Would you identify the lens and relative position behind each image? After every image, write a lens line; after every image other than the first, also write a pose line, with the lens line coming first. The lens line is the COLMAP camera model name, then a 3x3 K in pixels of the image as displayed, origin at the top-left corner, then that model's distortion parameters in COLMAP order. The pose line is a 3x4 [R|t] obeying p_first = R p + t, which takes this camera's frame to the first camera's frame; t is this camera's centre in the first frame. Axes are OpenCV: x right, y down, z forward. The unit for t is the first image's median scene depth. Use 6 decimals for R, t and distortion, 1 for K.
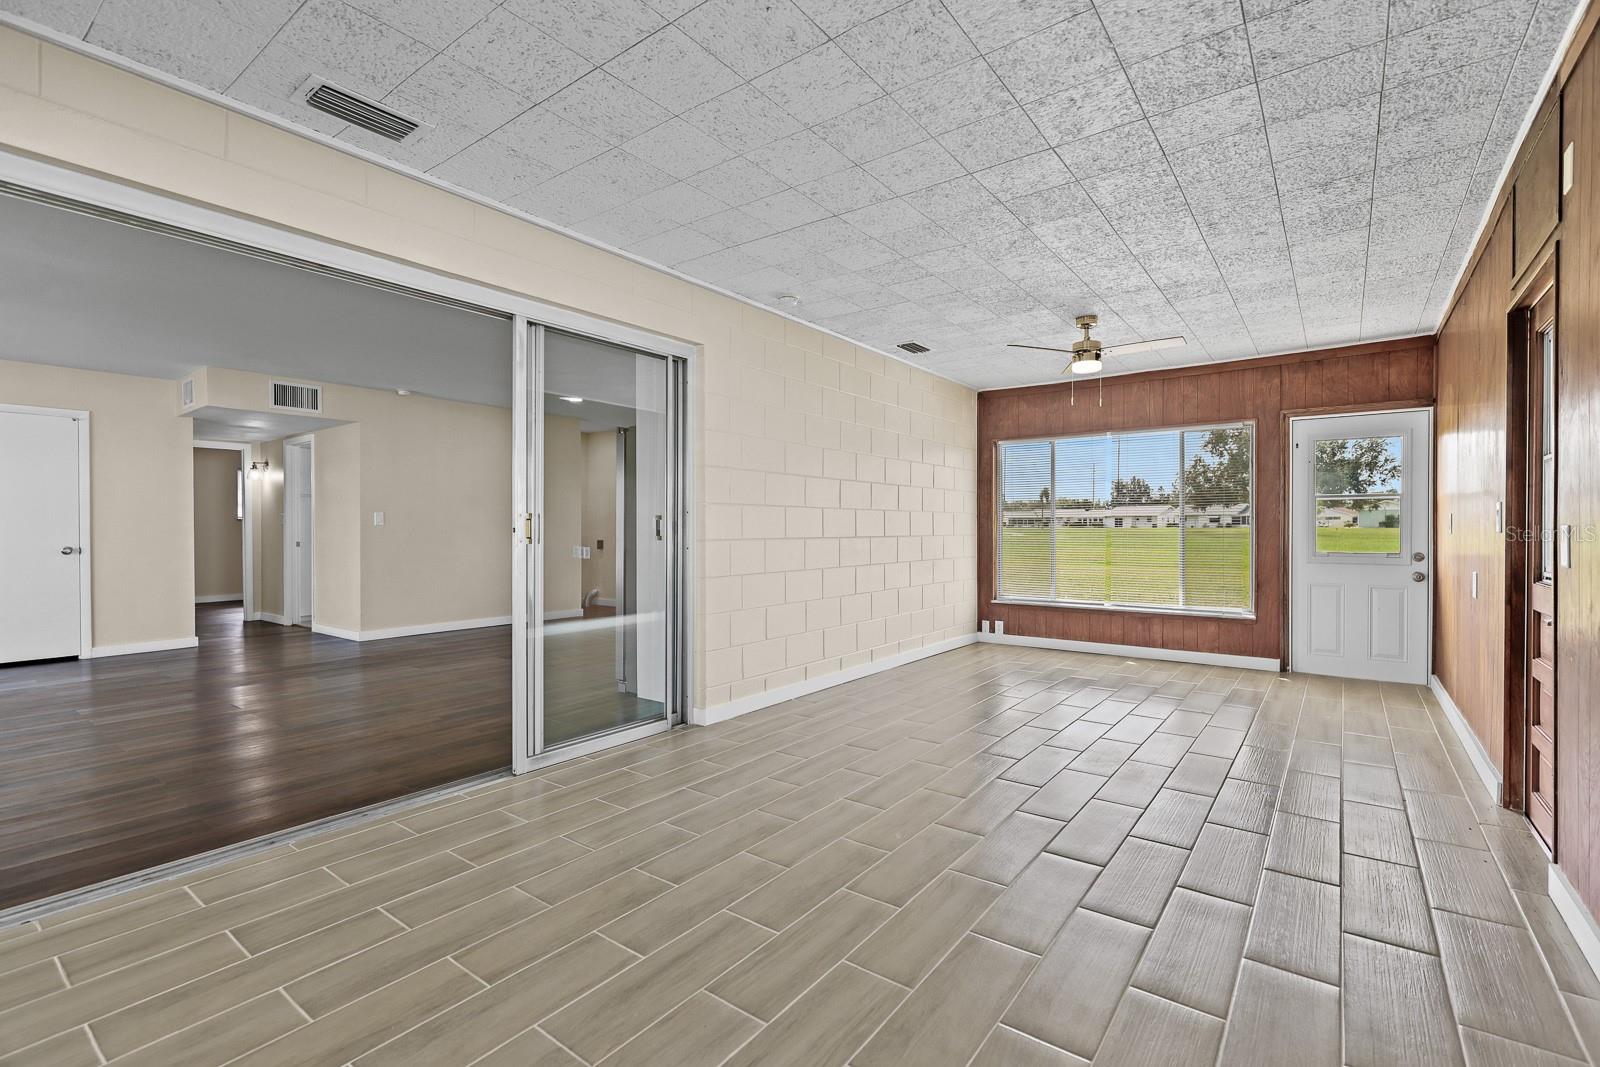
lens RADIAL K [[723.6, 0, 810.5], [0, 723.6, 526.8], [0, 0, 1]] dist [-0.013947, -0.000002]
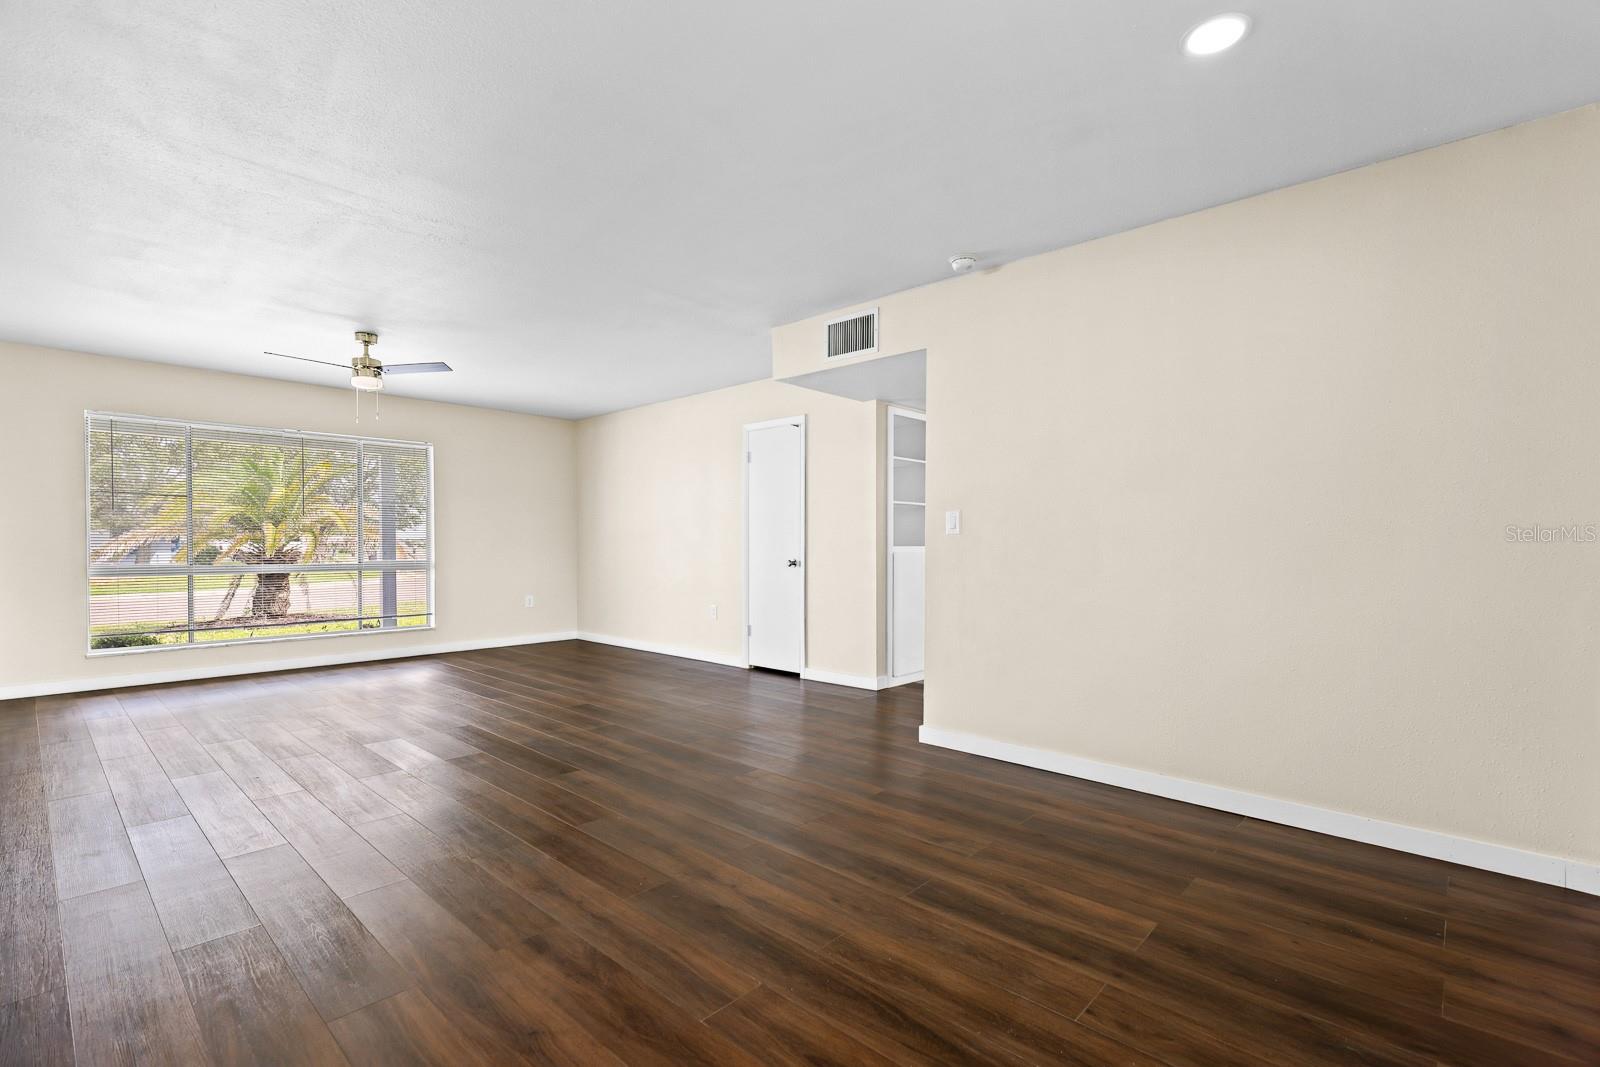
lens RADIAL K [[719.1, 0, 820.1], [0, 719.1, 542.3], [0, 0, 1]] dist [-0.000427, -0.000128]
pose [[-0.092016, 0.002949, -0.995753, -0.076004], [-0.003079, 0.999990, 0.003246, 0.002315], [0.995753, 0.003365, -0.092006, 1.135956]]
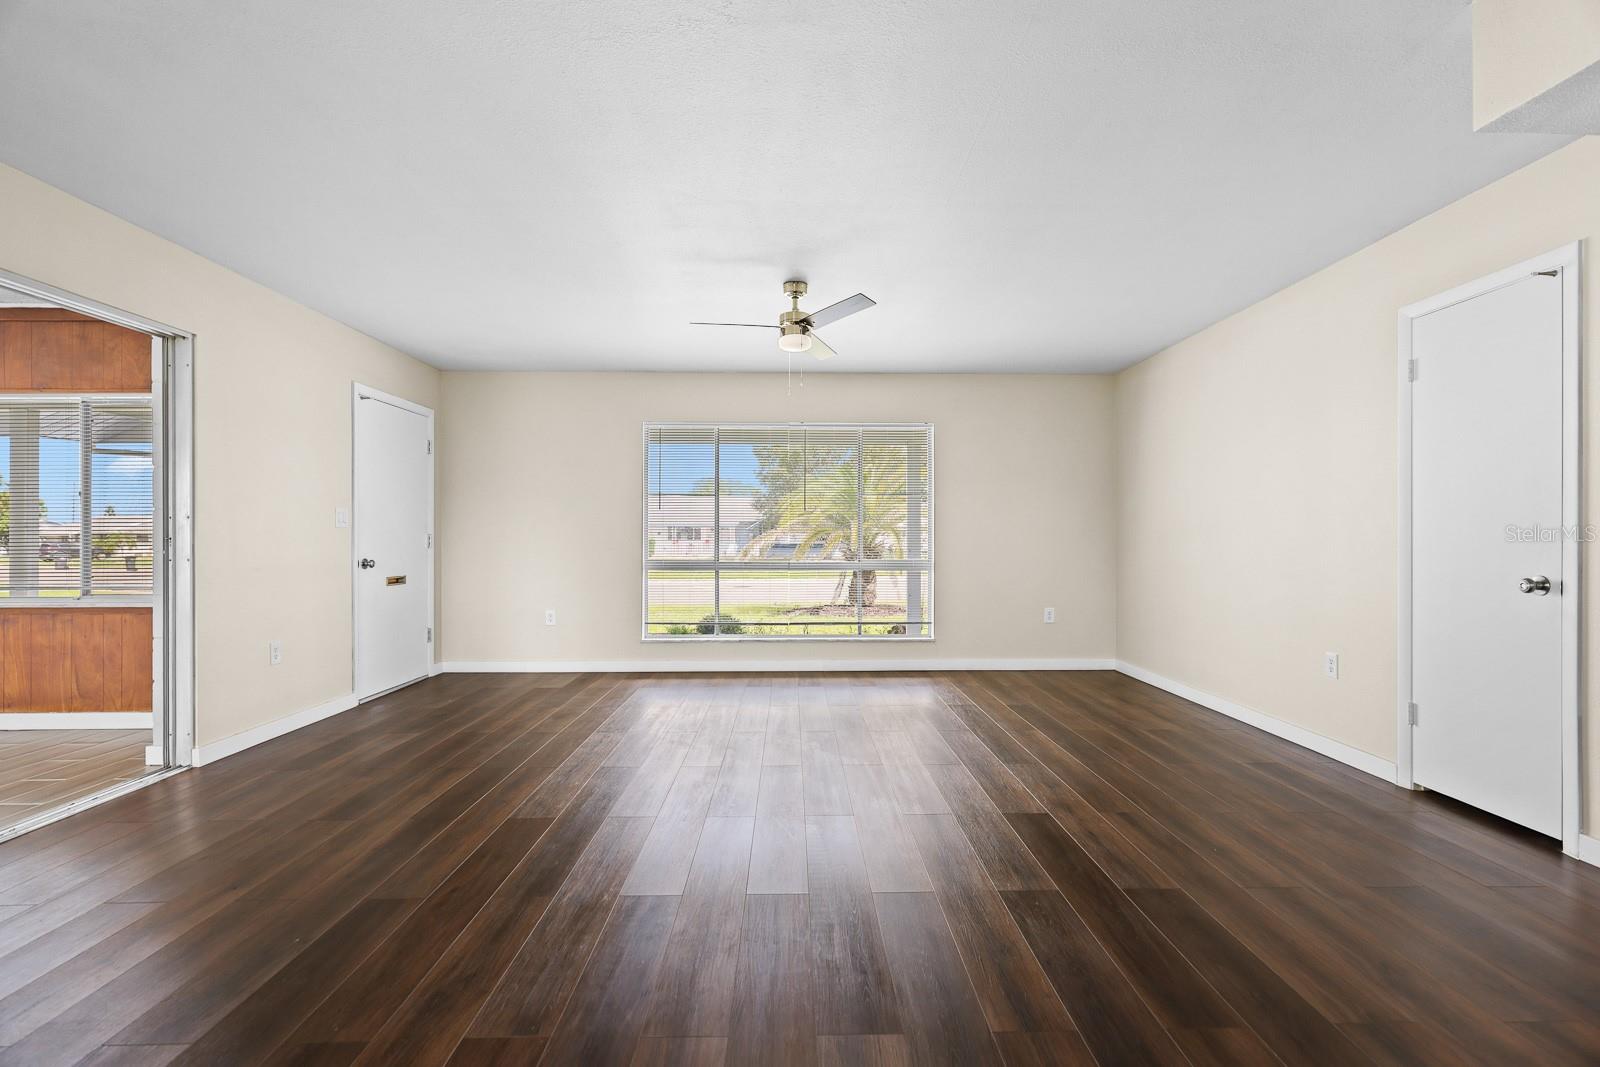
lens RADIAL K [[720.5, 0, 809.2], [0, 720.5, 536.3], [0, 0, 1]] dist [-0.001093, -0.000654]
pose [[-0.787377, 0.001354, -0.616471, -0.435125], [0.000972, 0.999999, 0.000955, 0.003014], [0.616472, 0.000153, -0.787377, 1.079352]]
